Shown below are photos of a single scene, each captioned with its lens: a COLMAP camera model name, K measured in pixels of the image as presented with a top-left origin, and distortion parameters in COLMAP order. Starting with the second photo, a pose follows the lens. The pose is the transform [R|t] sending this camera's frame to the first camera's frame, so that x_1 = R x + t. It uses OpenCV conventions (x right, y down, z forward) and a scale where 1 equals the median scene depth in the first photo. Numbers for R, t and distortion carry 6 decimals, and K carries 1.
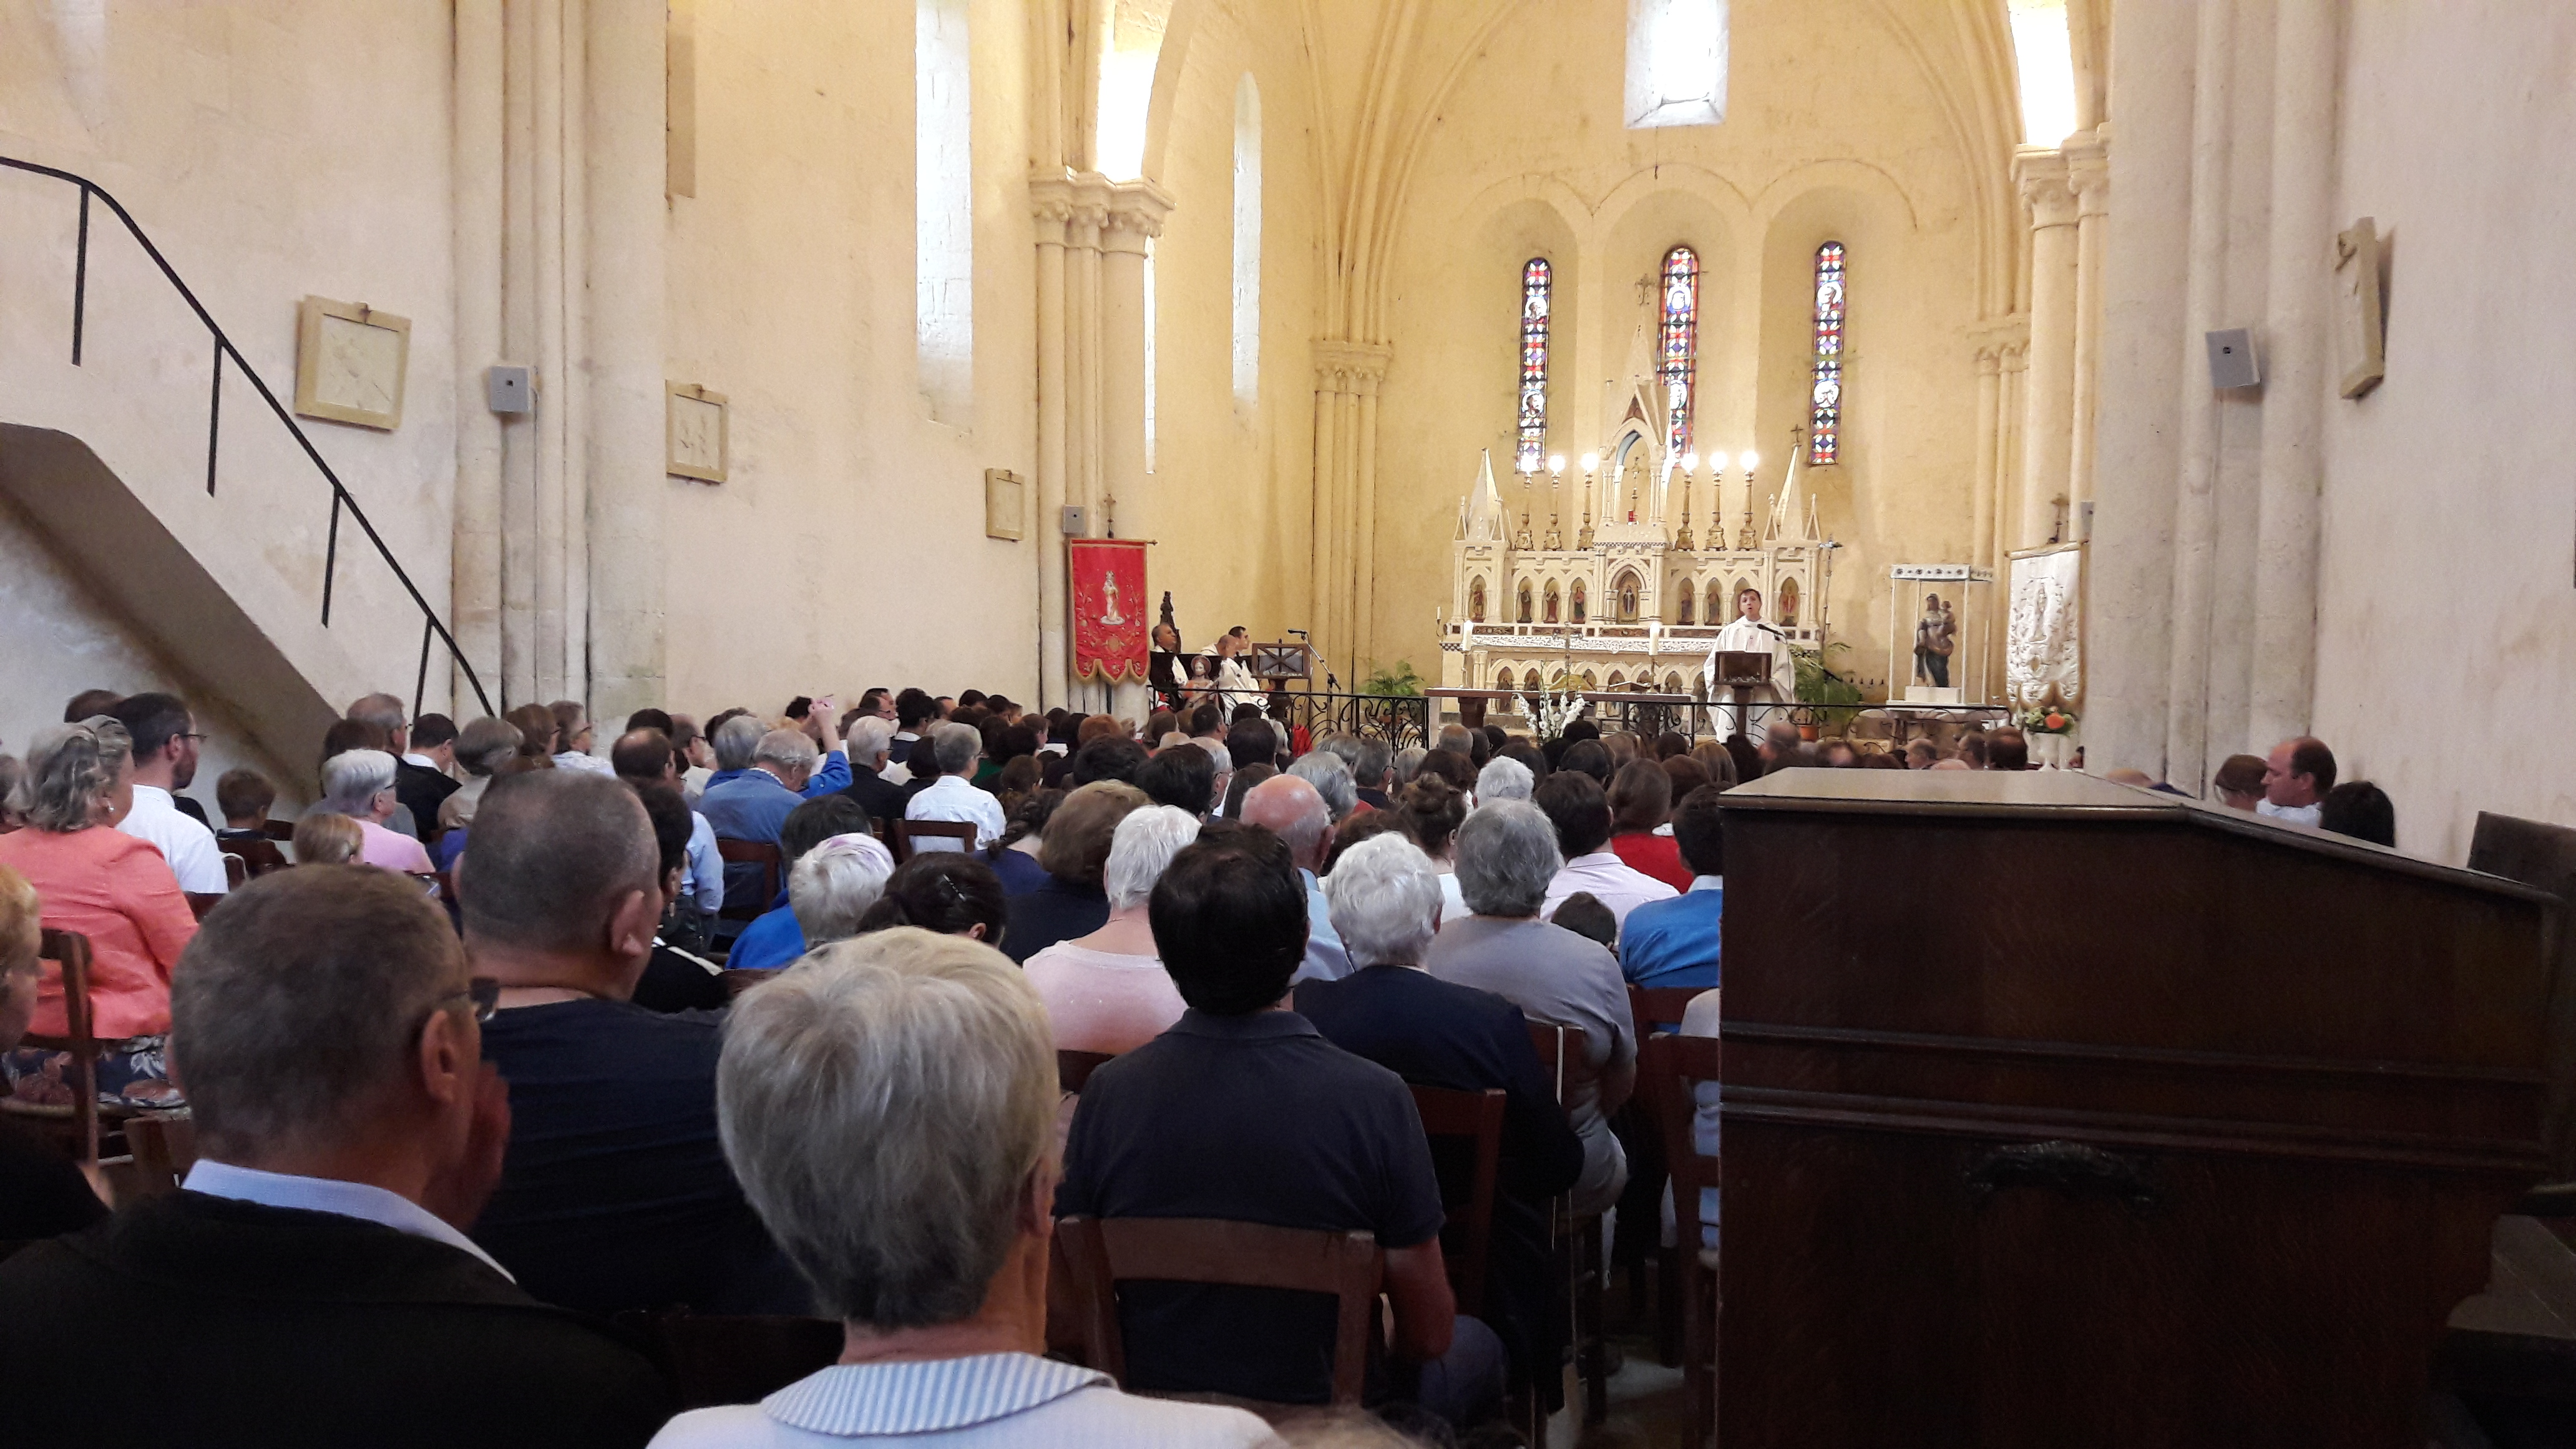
lens RADIAL K [[2110.4, 0, 1295.7], [0, 2110.4, 708.4], [0, 0, 1]] dist [0.200387, -0.464739]
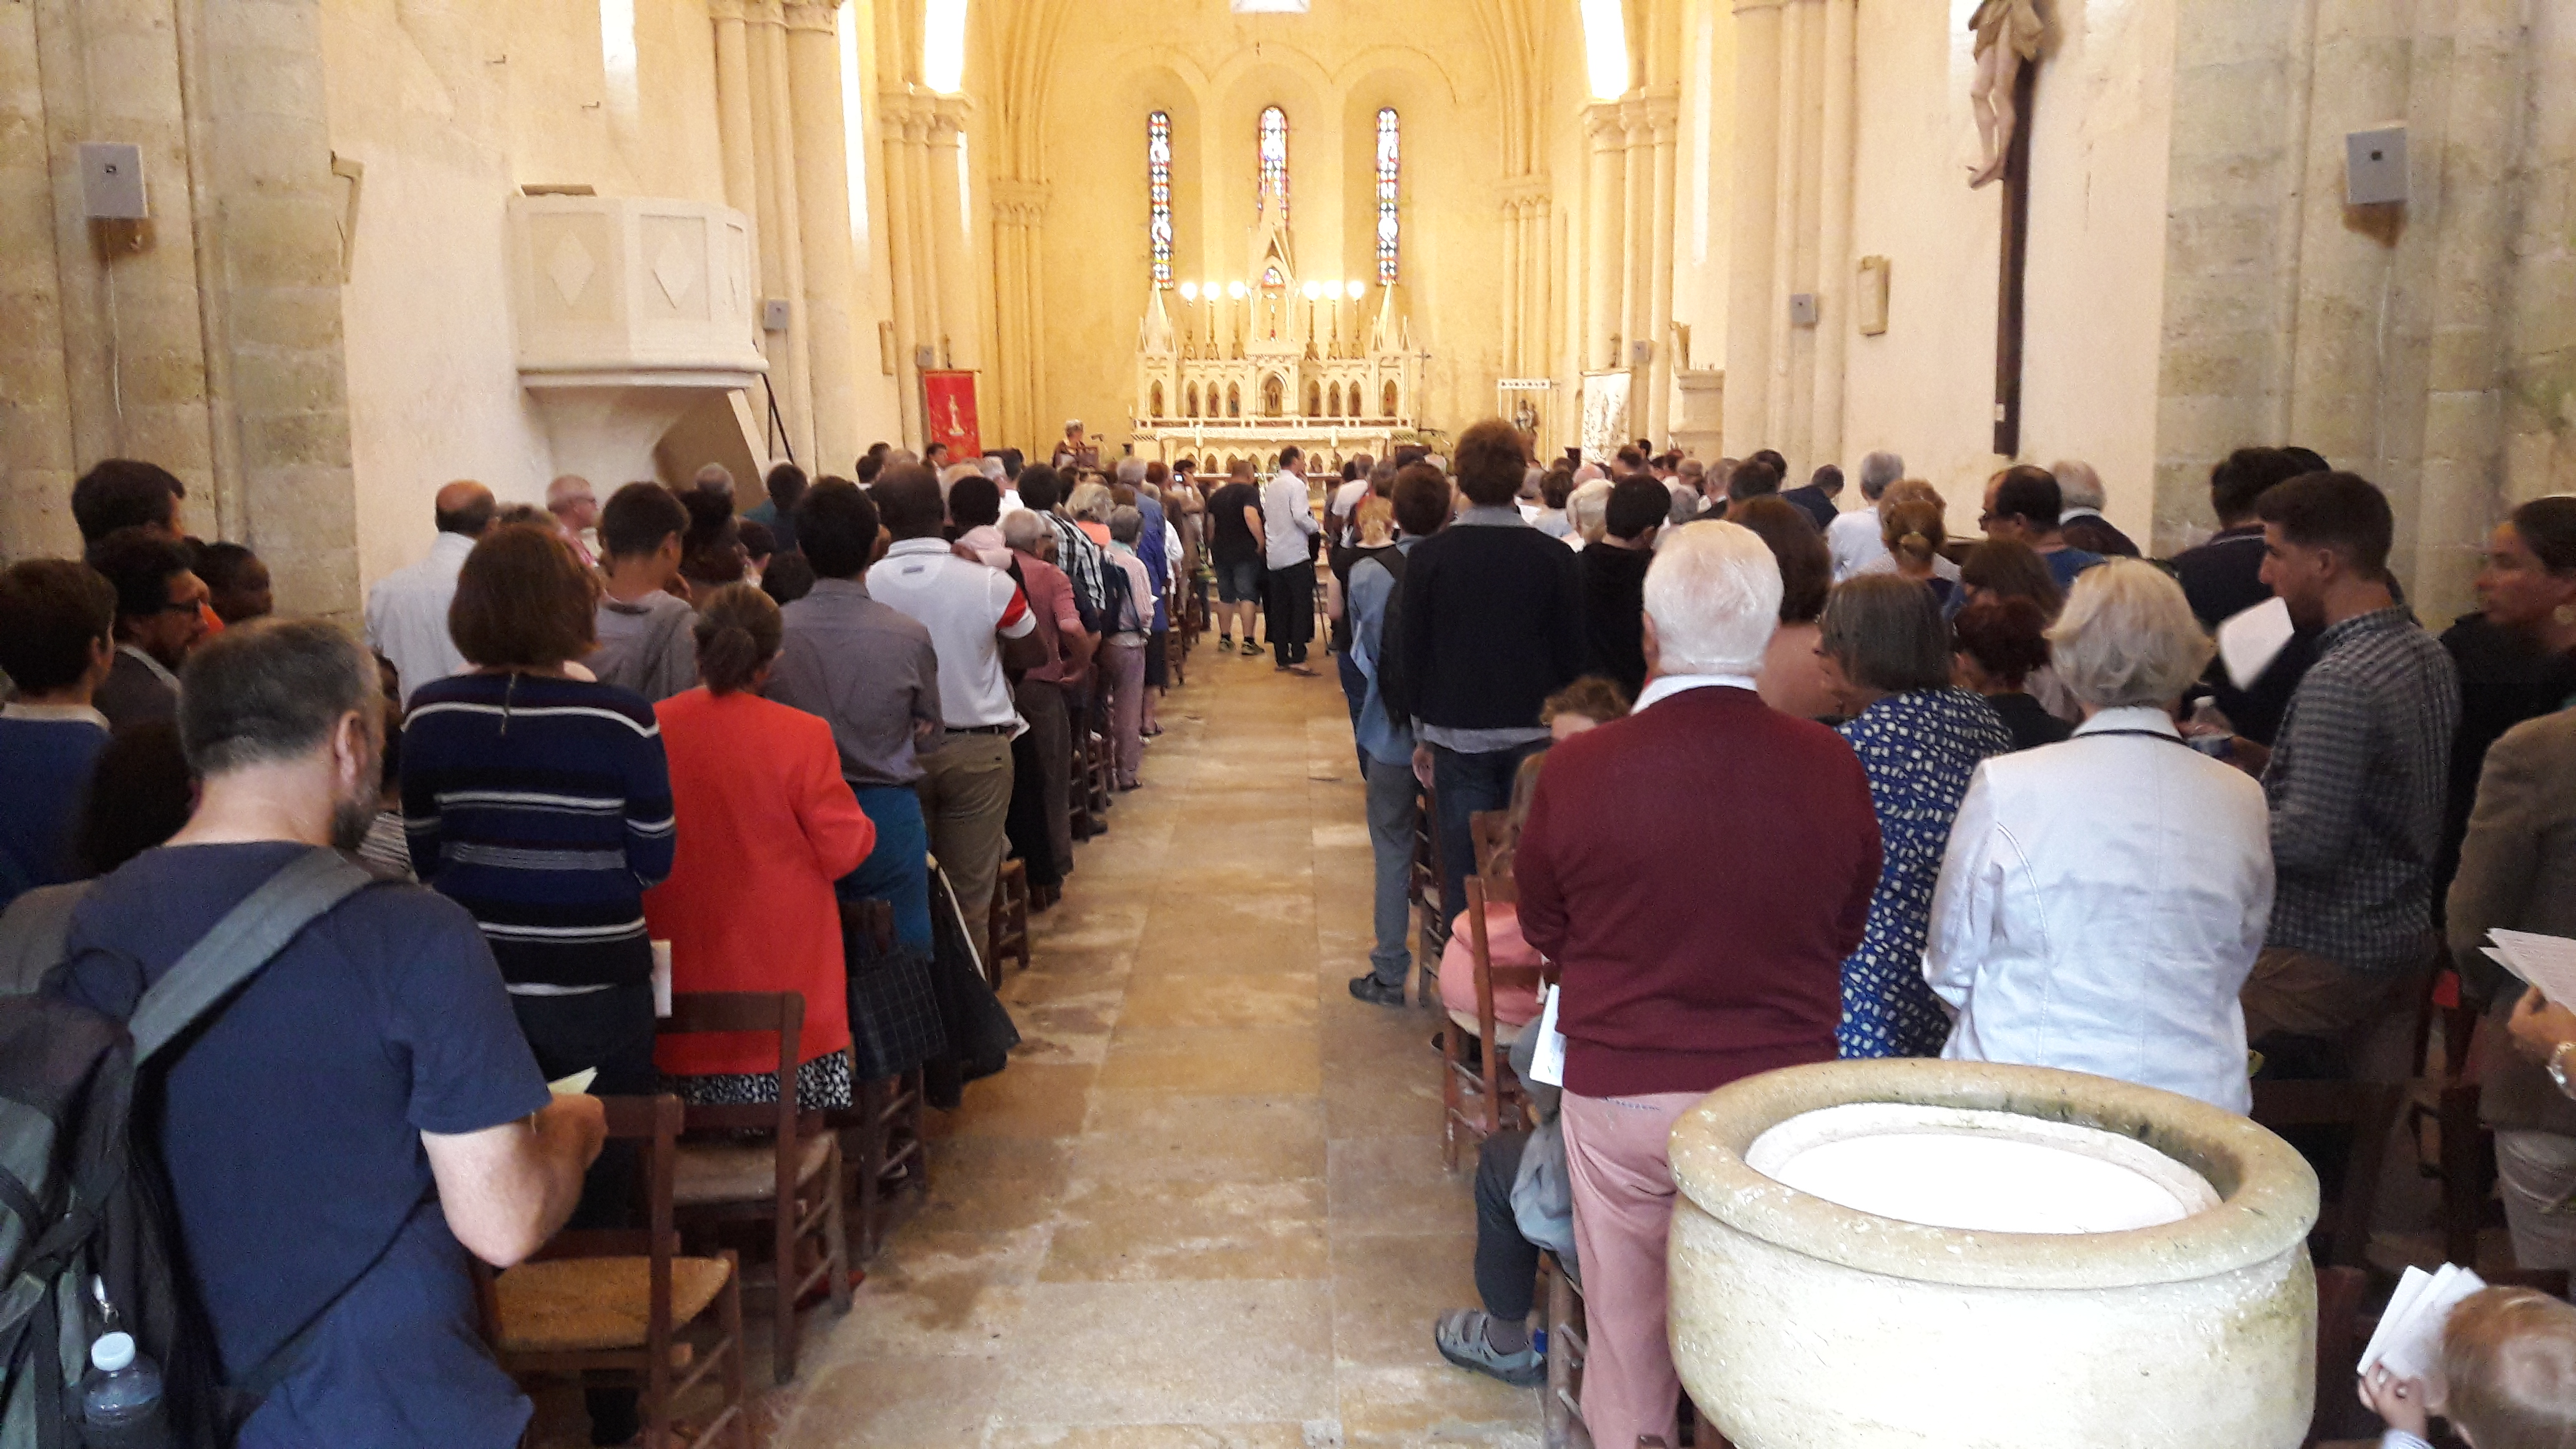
lens RADIAL K [[2123.3, 0, 1302.9], [0, 2123.3, 708.7], [0, 0, 1]] dist [0.182720, -0.417806]
pose [[0.955753, -0.066181, 0.286630, -0.220435], [0.032139, 0.992024, 0.121885, -0.020926], [-0.292410, -0.107280, 0.950256, -0.287068]]
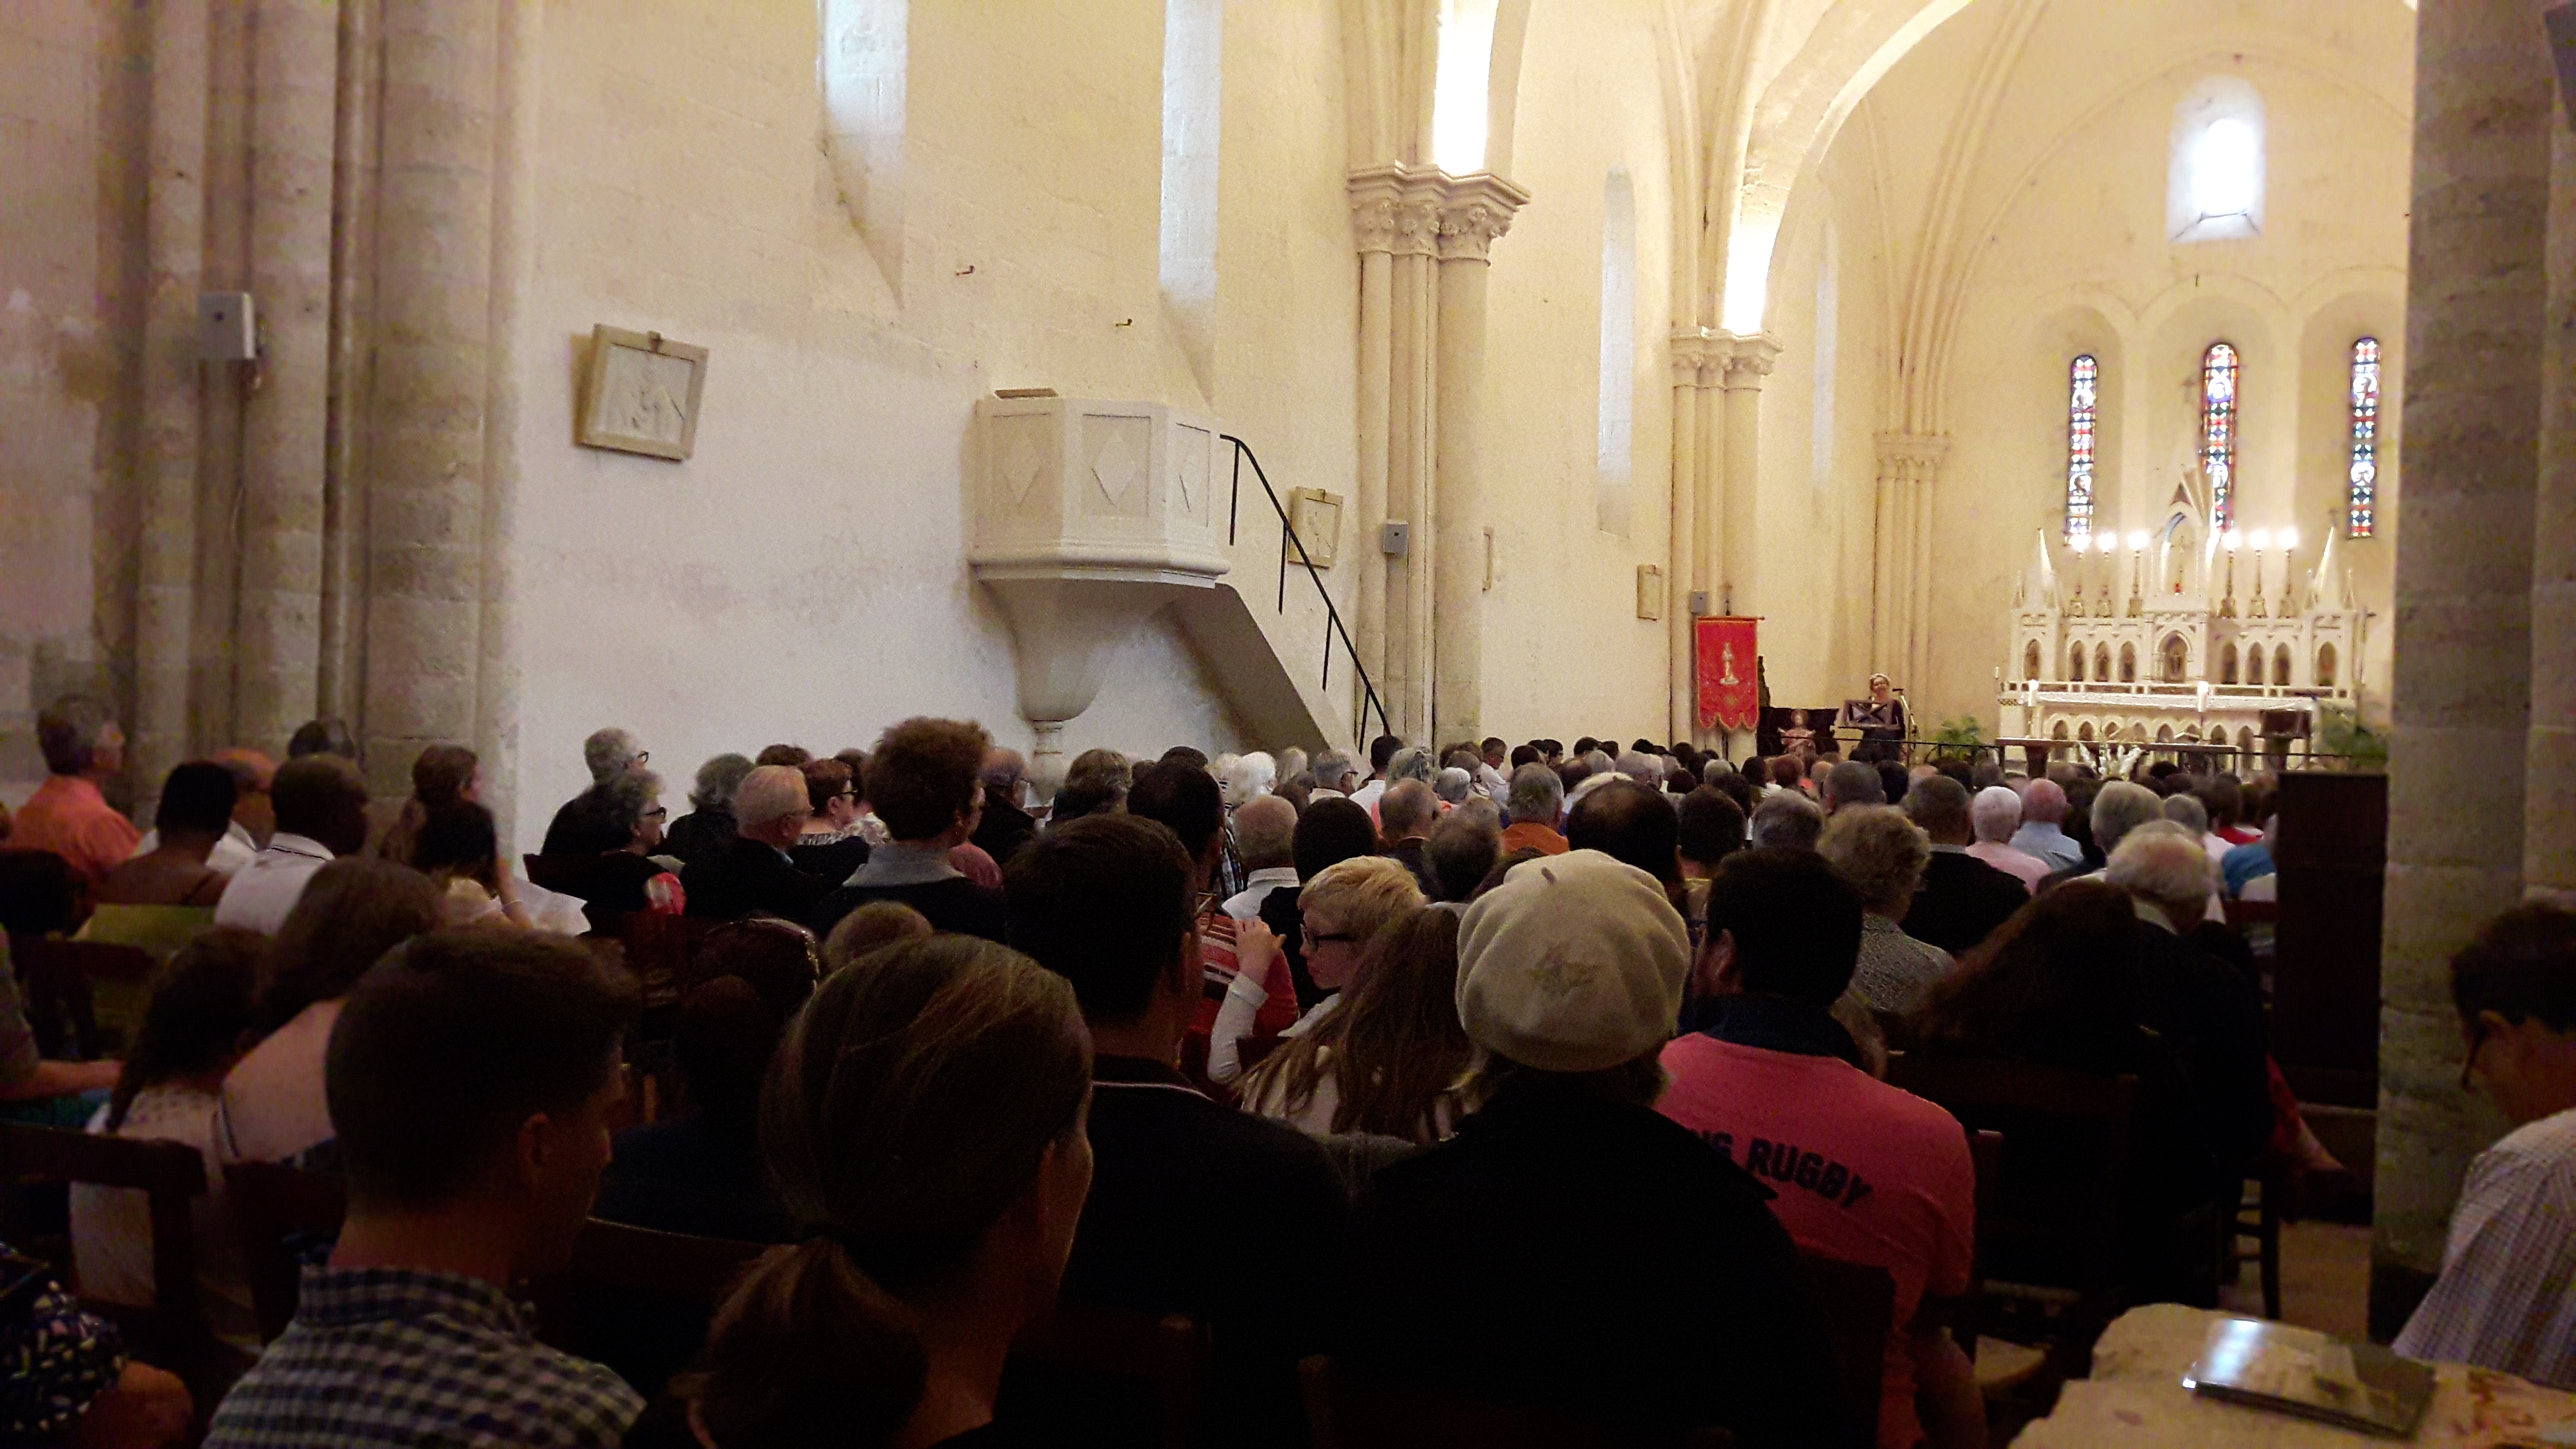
lens RADIAL K [[2123.3, 0, 1302.9], [0, 2123.3, 708.7], [0, 0, 1]] dist [0.182720, -0.417806]
pose [[0.976220, 0.004745, -0.216732, -0.047991], [-0.009460, 0.999741, -0.020721, 0.002330], [0.216577, 0.022278, 0.976011, -0.230736]]
